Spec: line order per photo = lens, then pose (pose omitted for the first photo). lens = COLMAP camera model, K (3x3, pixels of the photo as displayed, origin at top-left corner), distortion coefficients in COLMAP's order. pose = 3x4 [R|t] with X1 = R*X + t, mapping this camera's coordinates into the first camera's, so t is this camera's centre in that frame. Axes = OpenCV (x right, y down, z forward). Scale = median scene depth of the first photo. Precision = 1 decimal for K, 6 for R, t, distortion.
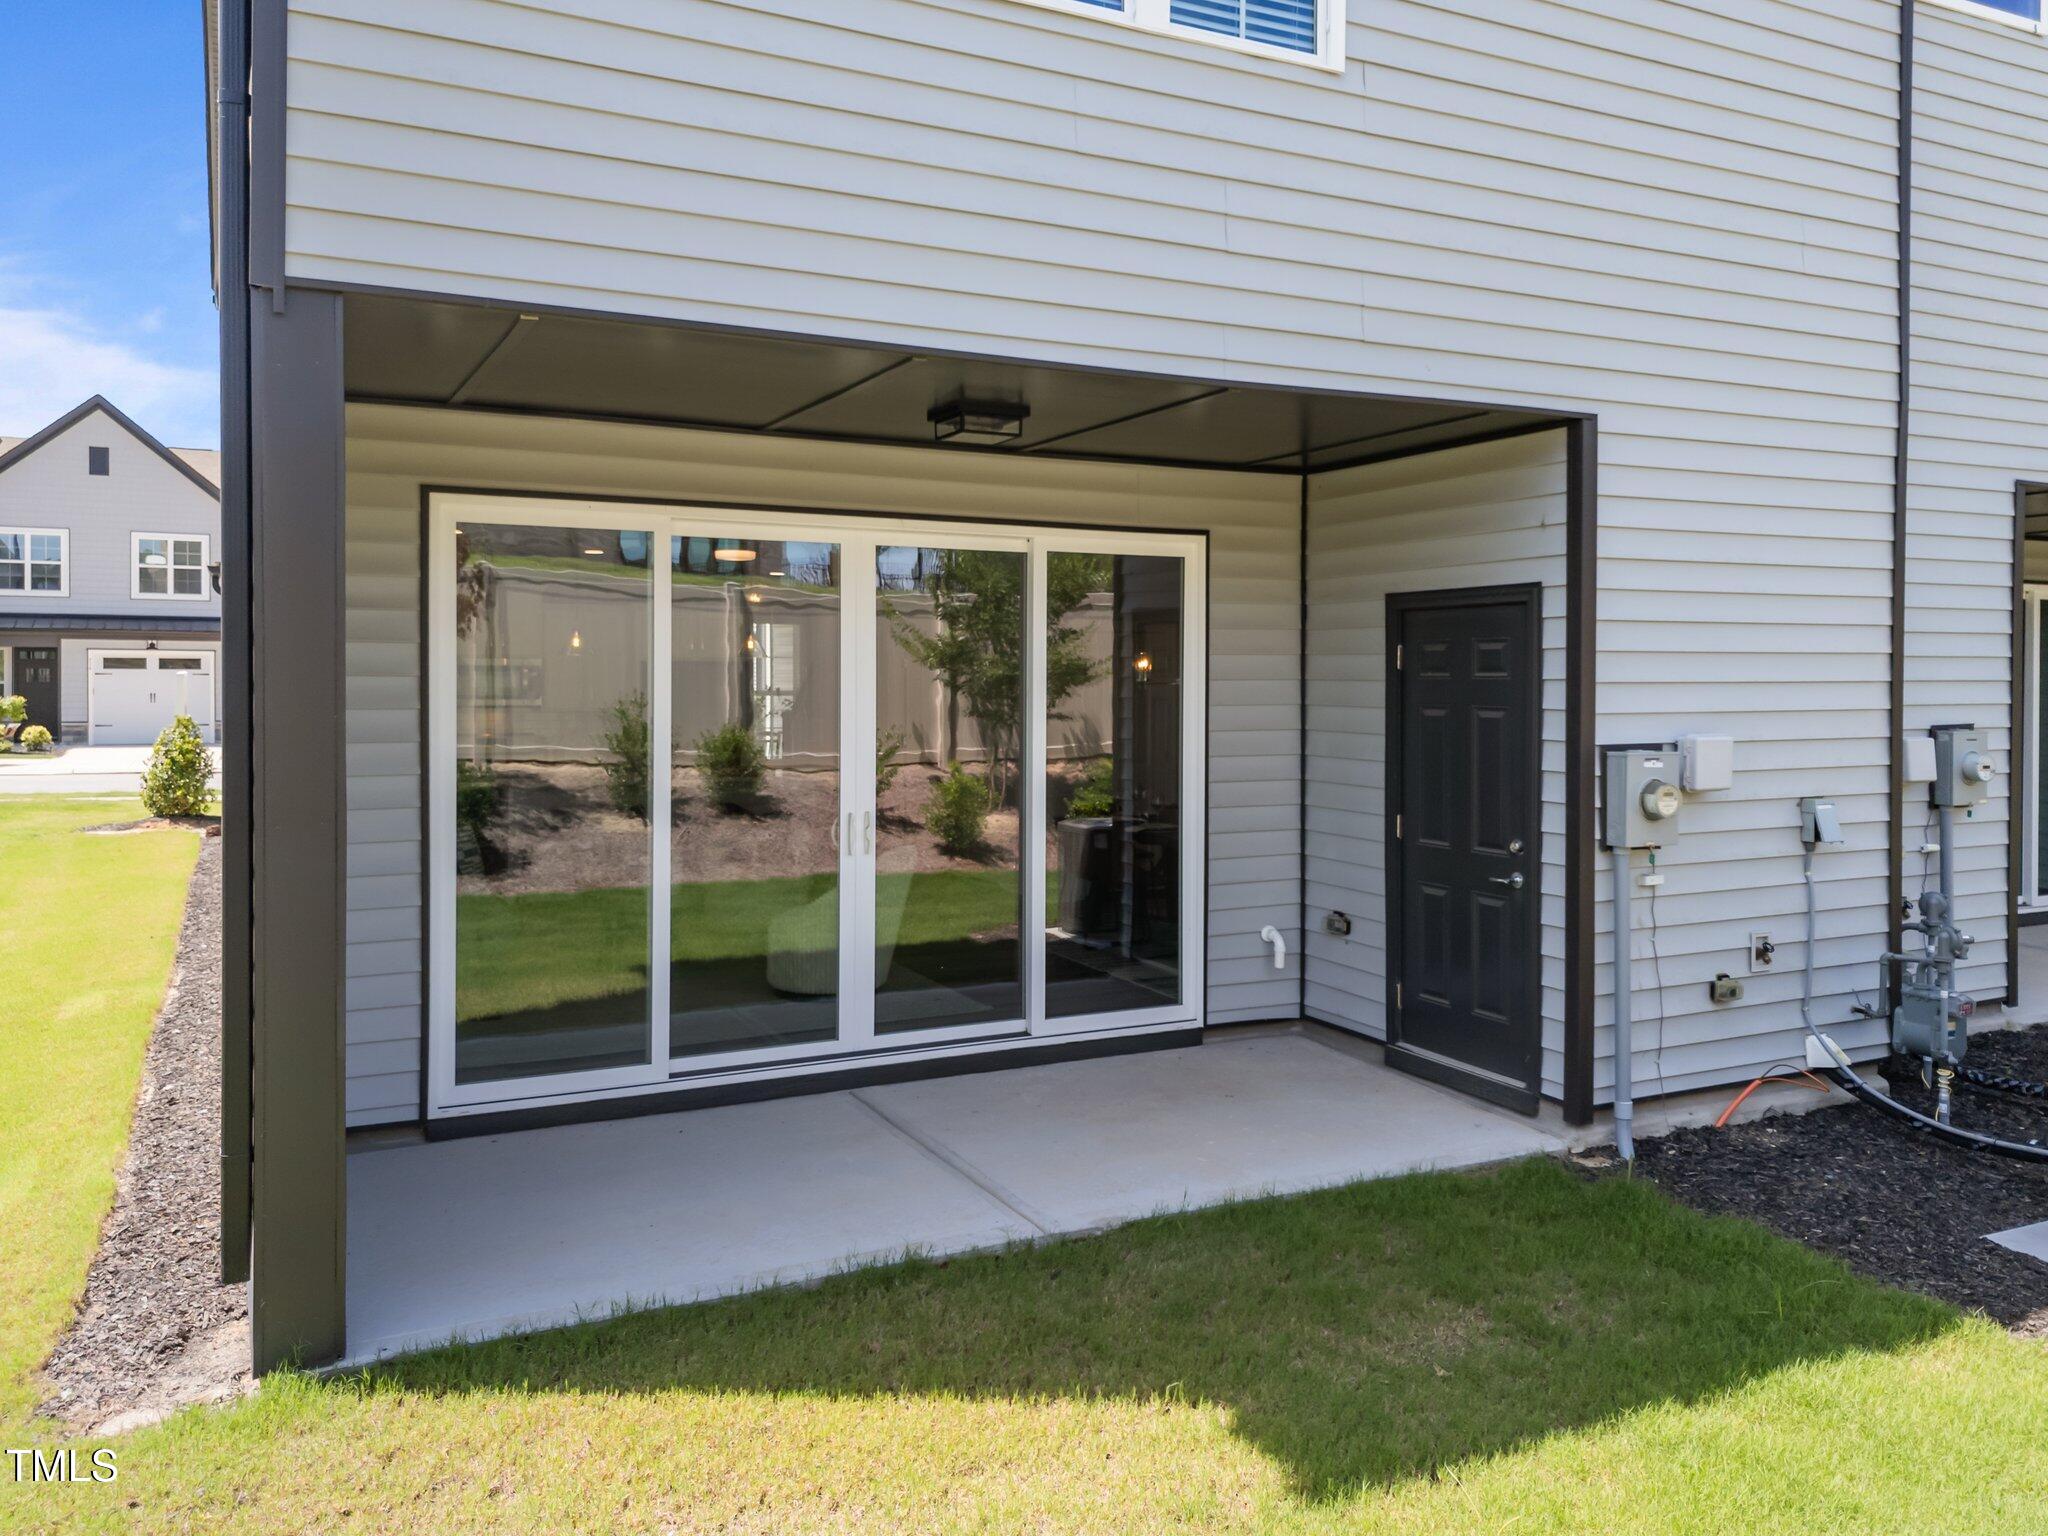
lens RADIAL K [[1541.6, 0, 1025.0], [0, 1541.6, 683.3], [0, 0, 1]] dist [0.032195, -0.000590]
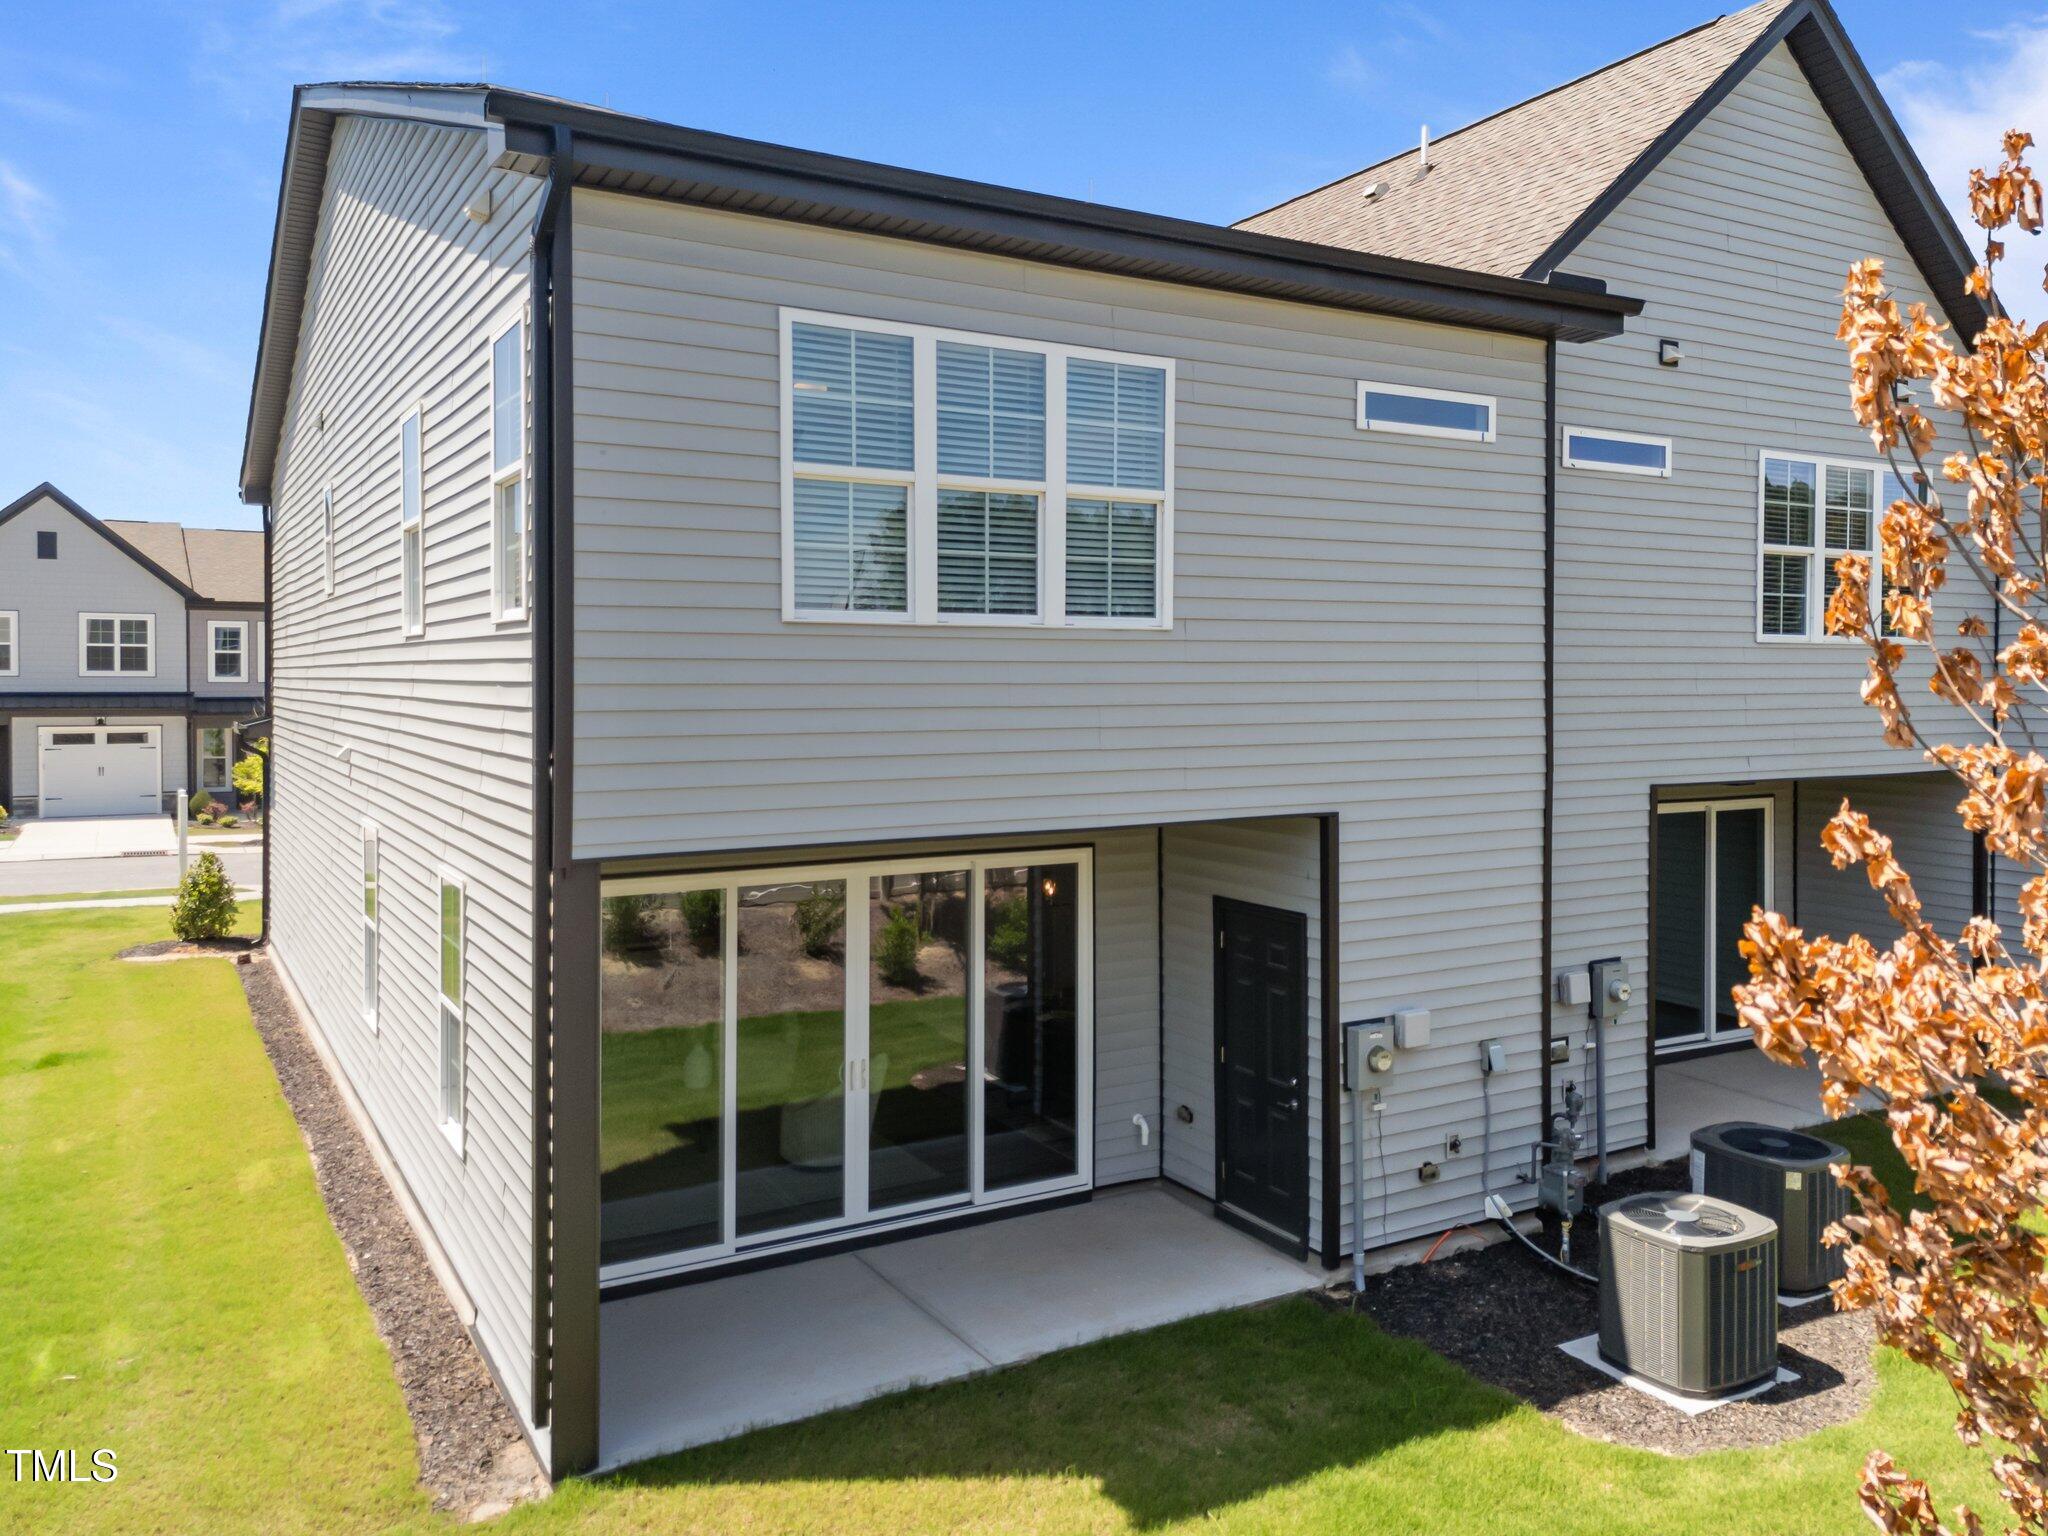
lens RADIAL K [[1515.9, 0, 1023.5], [0, 1515.9, 699.4], [0, 0, 1]] dist [0.057853, -0.026107]
pose [[0.998117, -0.004879, 0.061148, -0.041172], [0.004605, 0.999979, 0.004622, -0.294196], [-0.061169, -0.004331, 0.998118, -0.508195]]
